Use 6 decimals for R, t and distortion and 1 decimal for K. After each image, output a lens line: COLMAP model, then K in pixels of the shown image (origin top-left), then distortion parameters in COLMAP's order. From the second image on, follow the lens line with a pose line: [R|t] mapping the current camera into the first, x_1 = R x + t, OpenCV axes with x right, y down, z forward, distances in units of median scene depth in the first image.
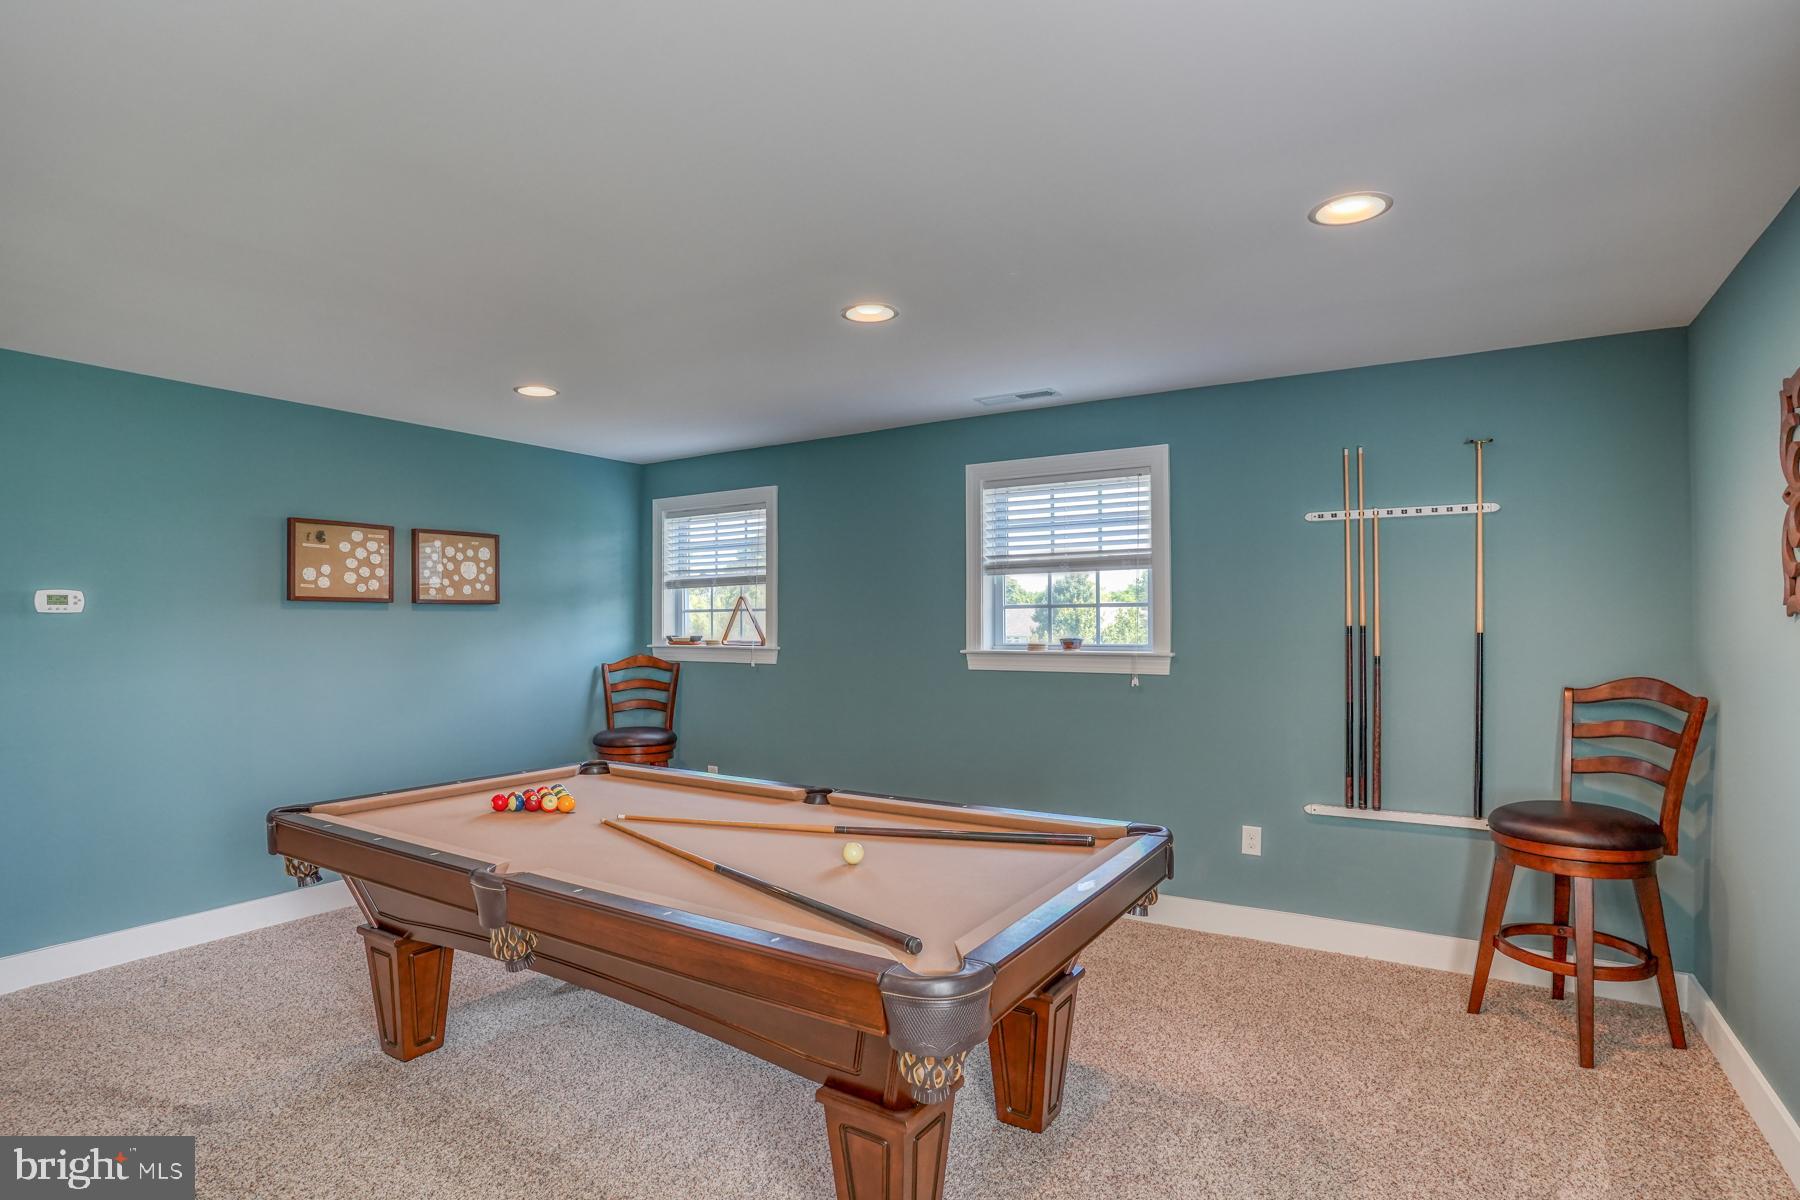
lens RADIAL K [[952.2, 0, 896.9], [0, 952.2, 622.2], [0, 0, 1]] dist [-0.001430, -0.000046]
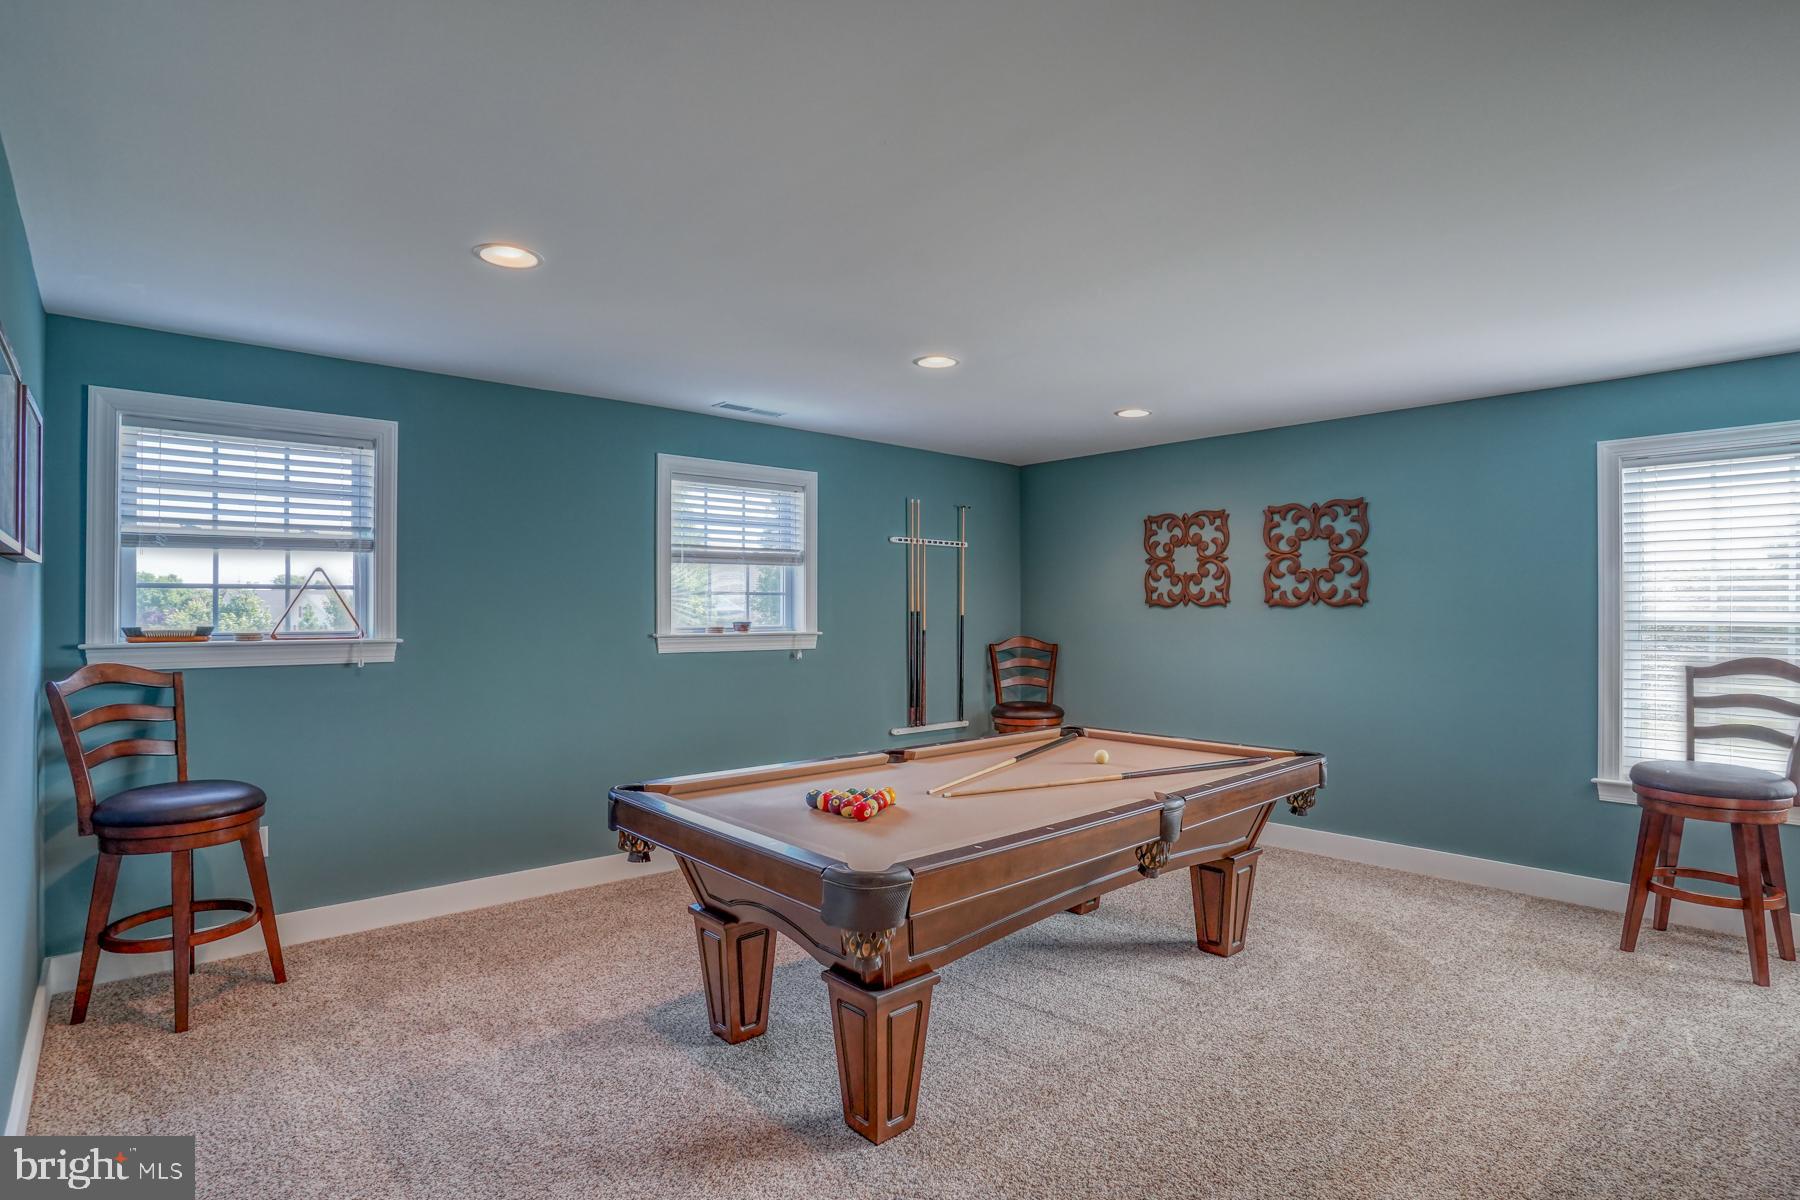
lens RADIAL K [[880.2, 0, 900.0], [0, 880.2, 600.0], [0, 0, 1]] dist [-0.021885, 0.000292]
pose [[0.303040, 0.015350, 0.952854, -0.751375], [-0.004648, 0.999882, -0.014629, 0.005386], [-0.952967, 0.000004, 0.303075, 0.471890]]
